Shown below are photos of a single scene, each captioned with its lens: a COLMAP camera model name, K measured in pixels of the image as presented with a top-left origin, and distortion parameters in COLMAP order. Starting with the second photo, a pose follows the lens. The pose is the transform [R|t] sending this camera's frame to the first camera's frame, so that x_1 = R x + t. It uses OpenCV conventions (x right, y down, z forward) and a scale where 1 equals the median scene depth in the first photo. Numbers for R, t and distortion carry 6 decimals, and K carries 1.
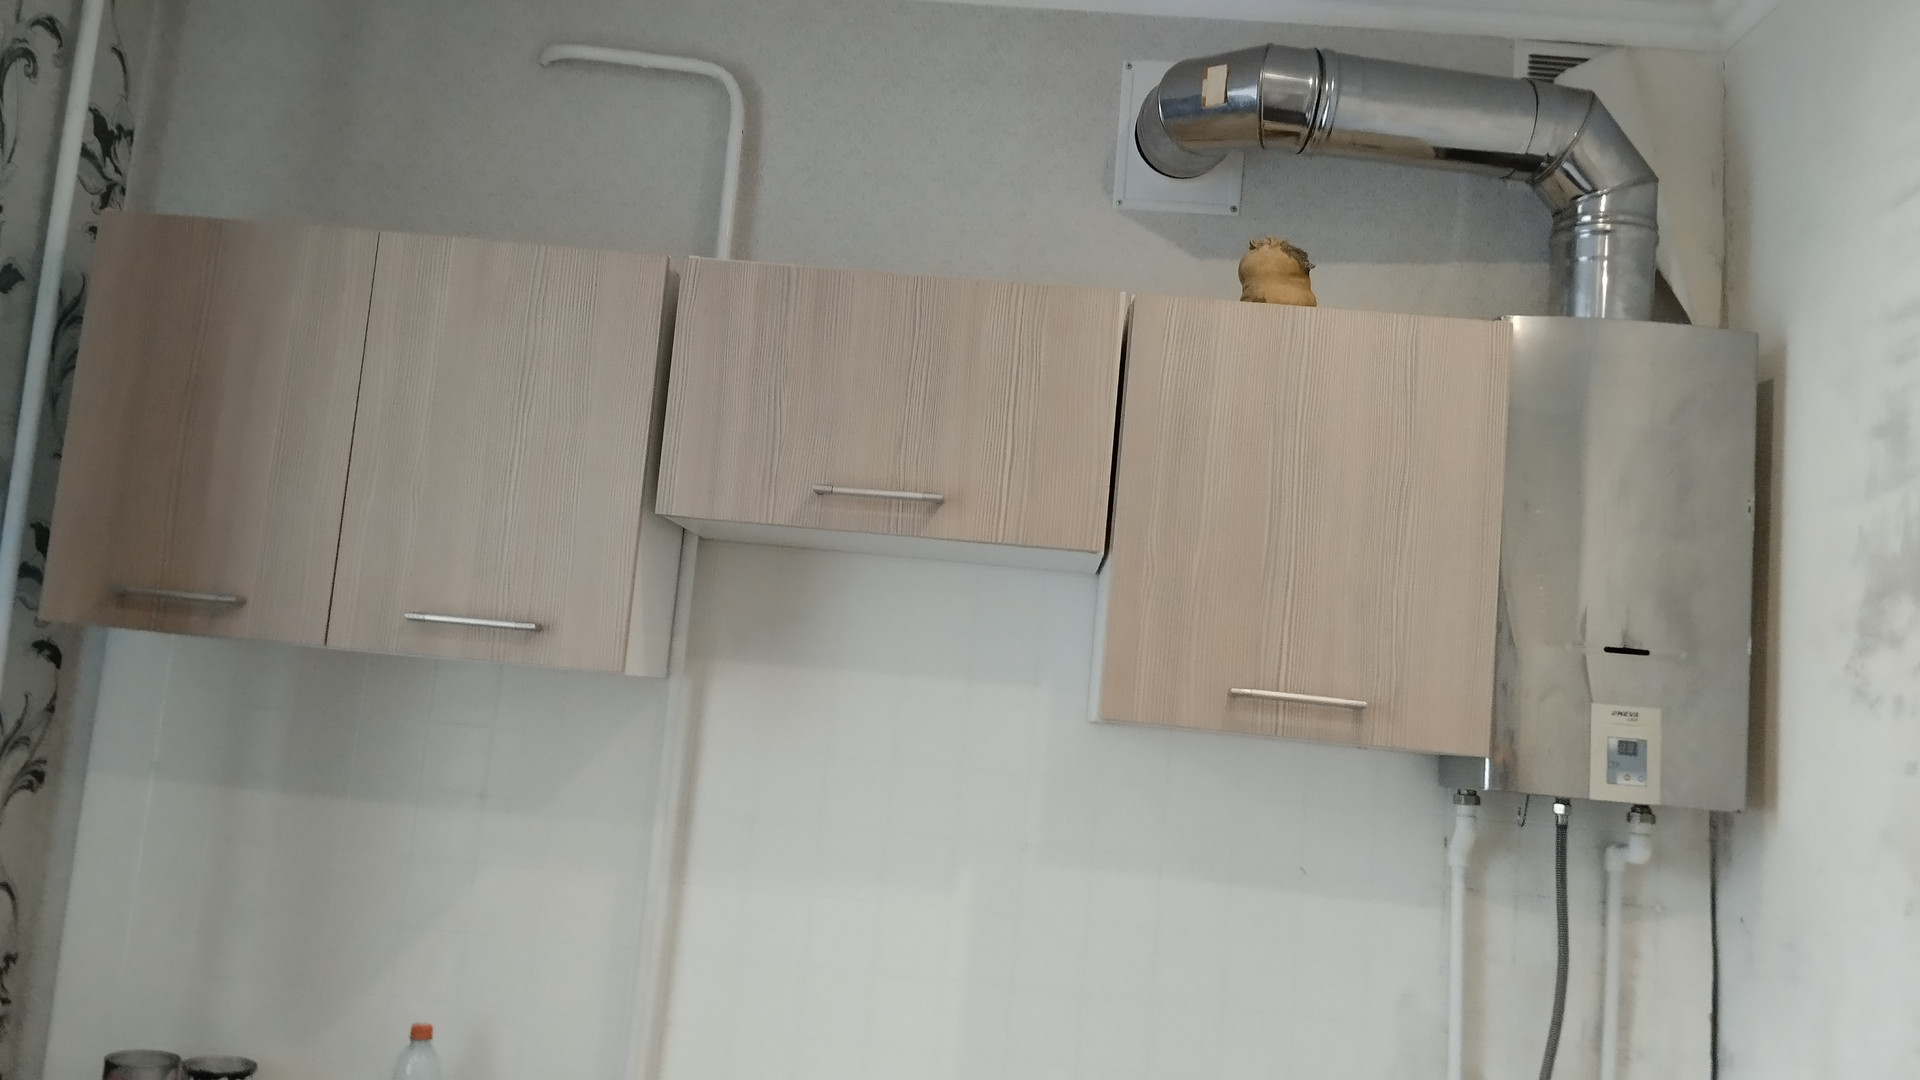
lens RADIAL K [[1574.0, 0, 960.0], [0, 1574.0, 540.0], [0, 0, 1]] dist [0.095132, -0.185037]
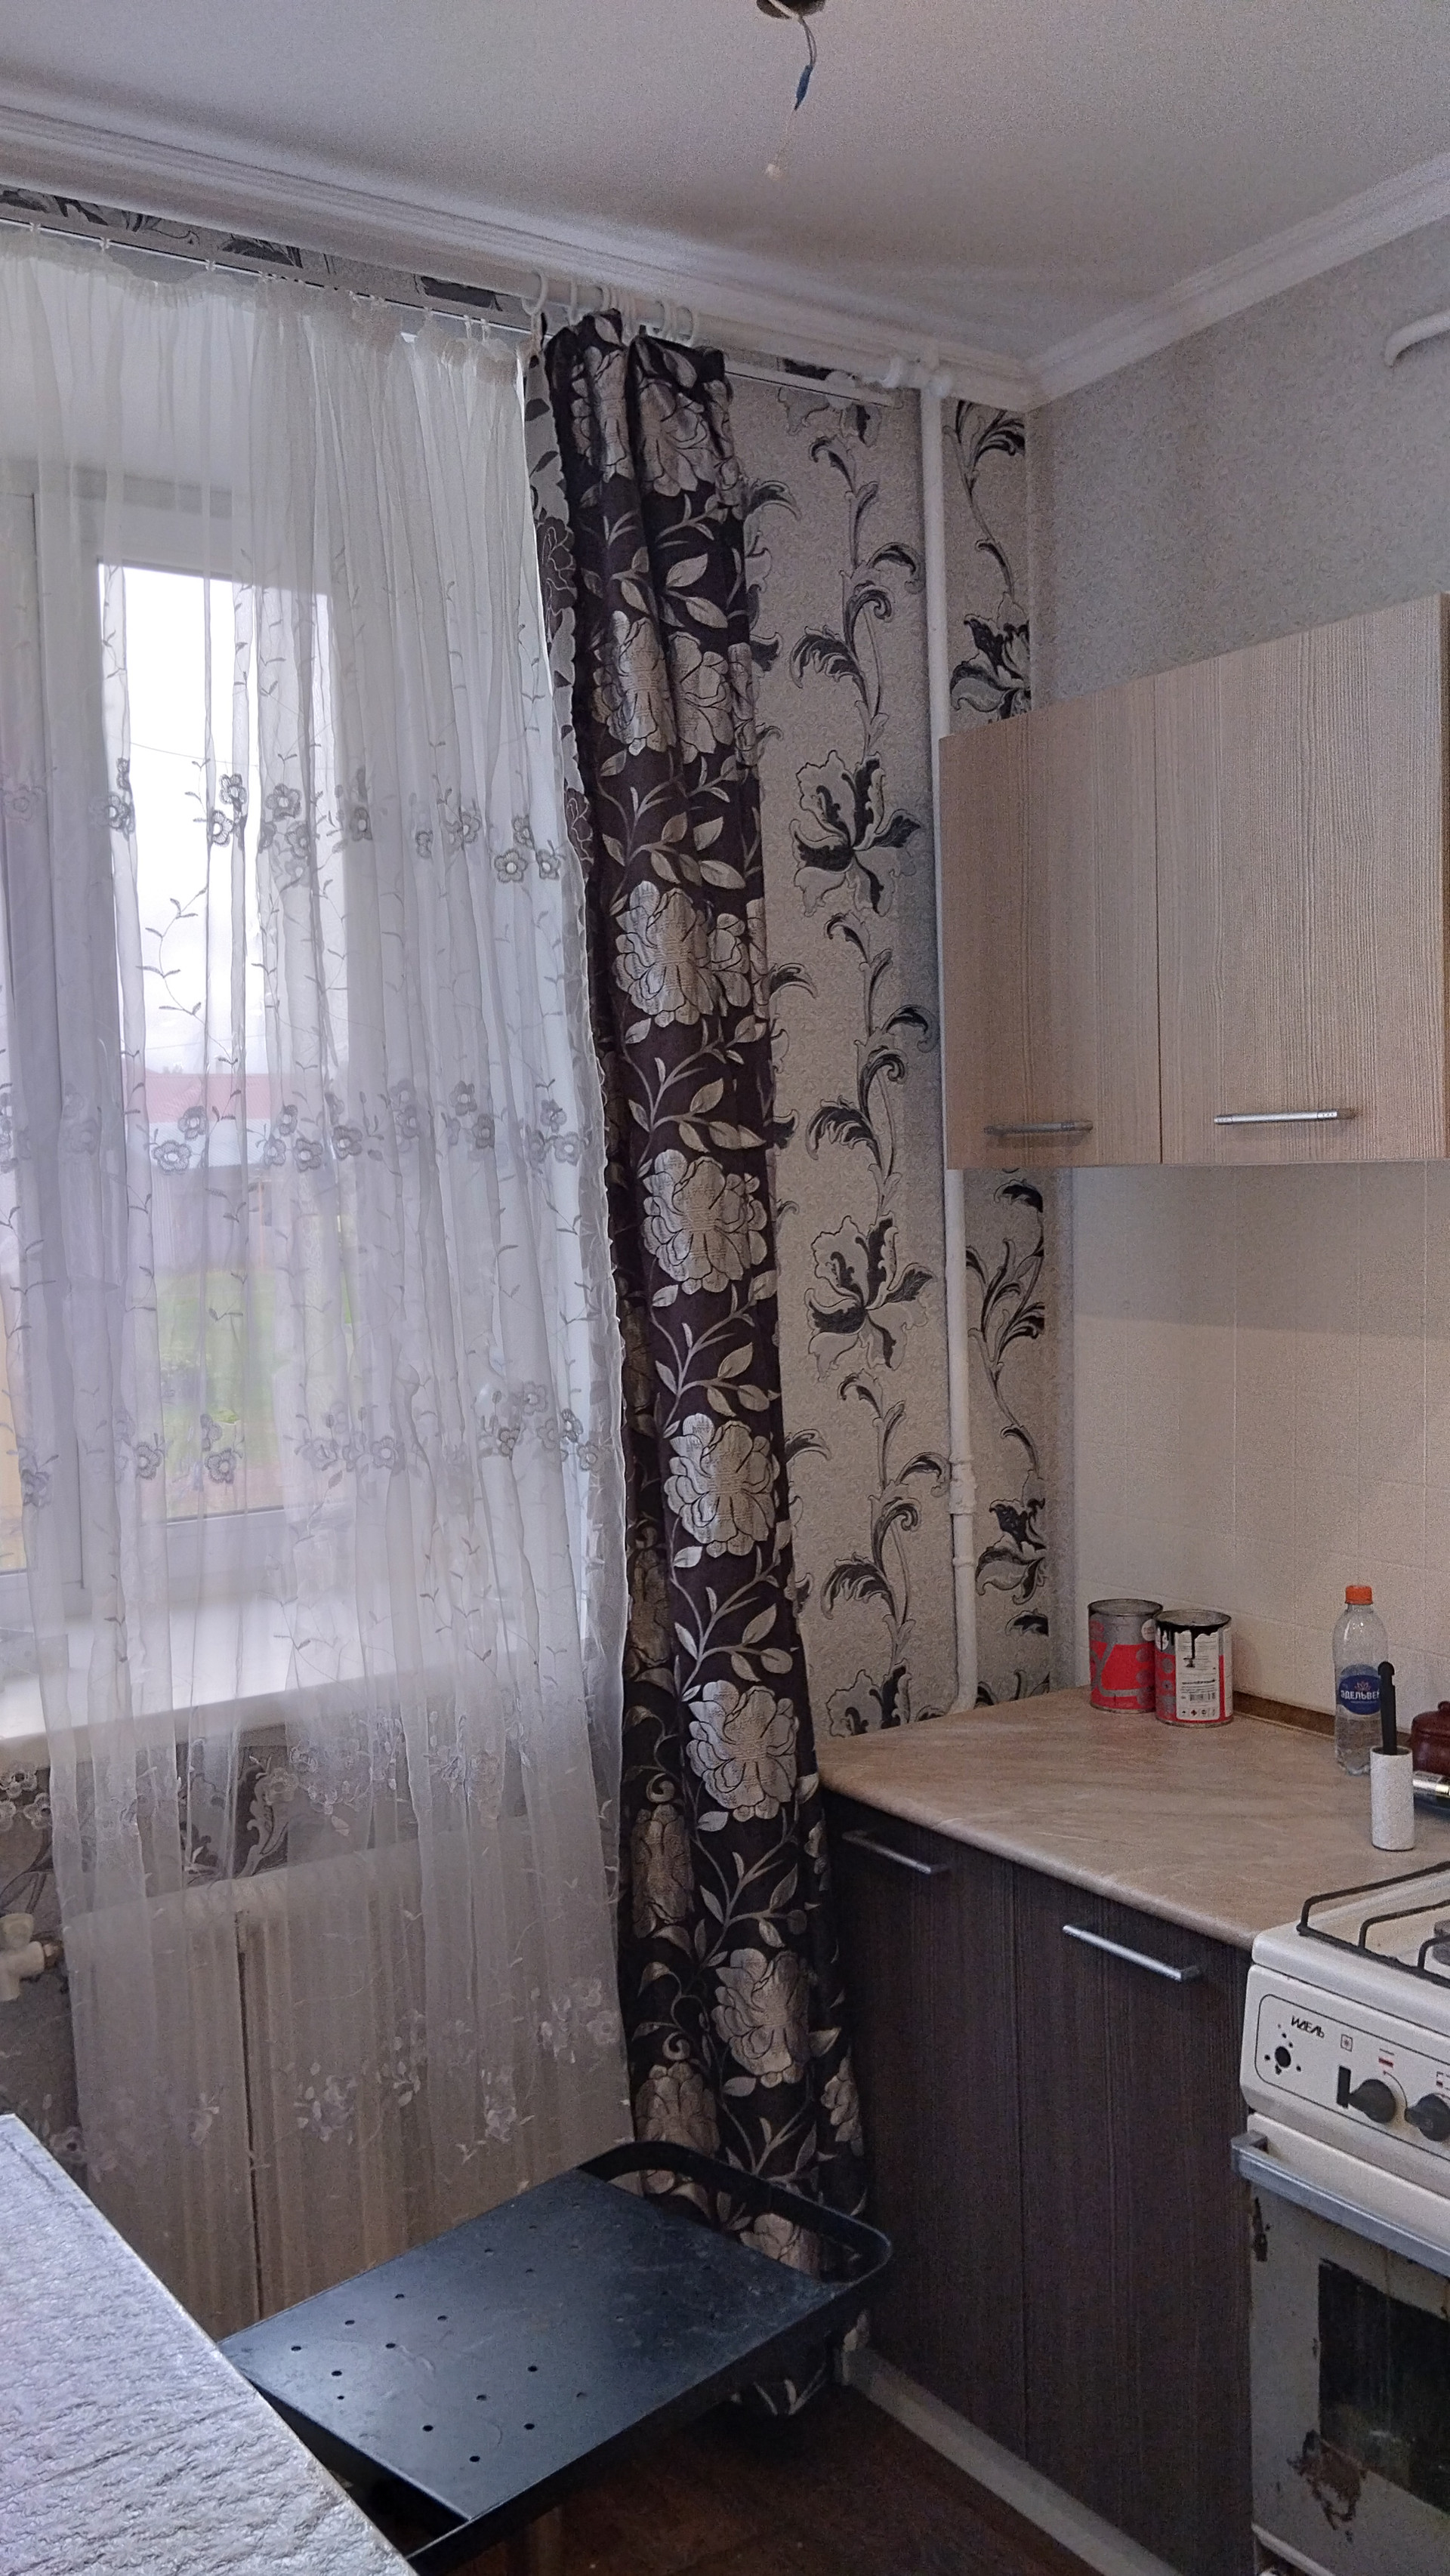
lens RADIAL K [[2112.0, 0, 744.7], [0, 2112.0, 1284.3], [0, 0, 1]] dist [0.095132, -0.185037]
pose [[0.584977, -0.064187, -0.808506, 0.114302], [0.176182, 0.983116, 0.049423, 0.008843], [0.791683, -0.171355, 0.586409, 0.028107]]
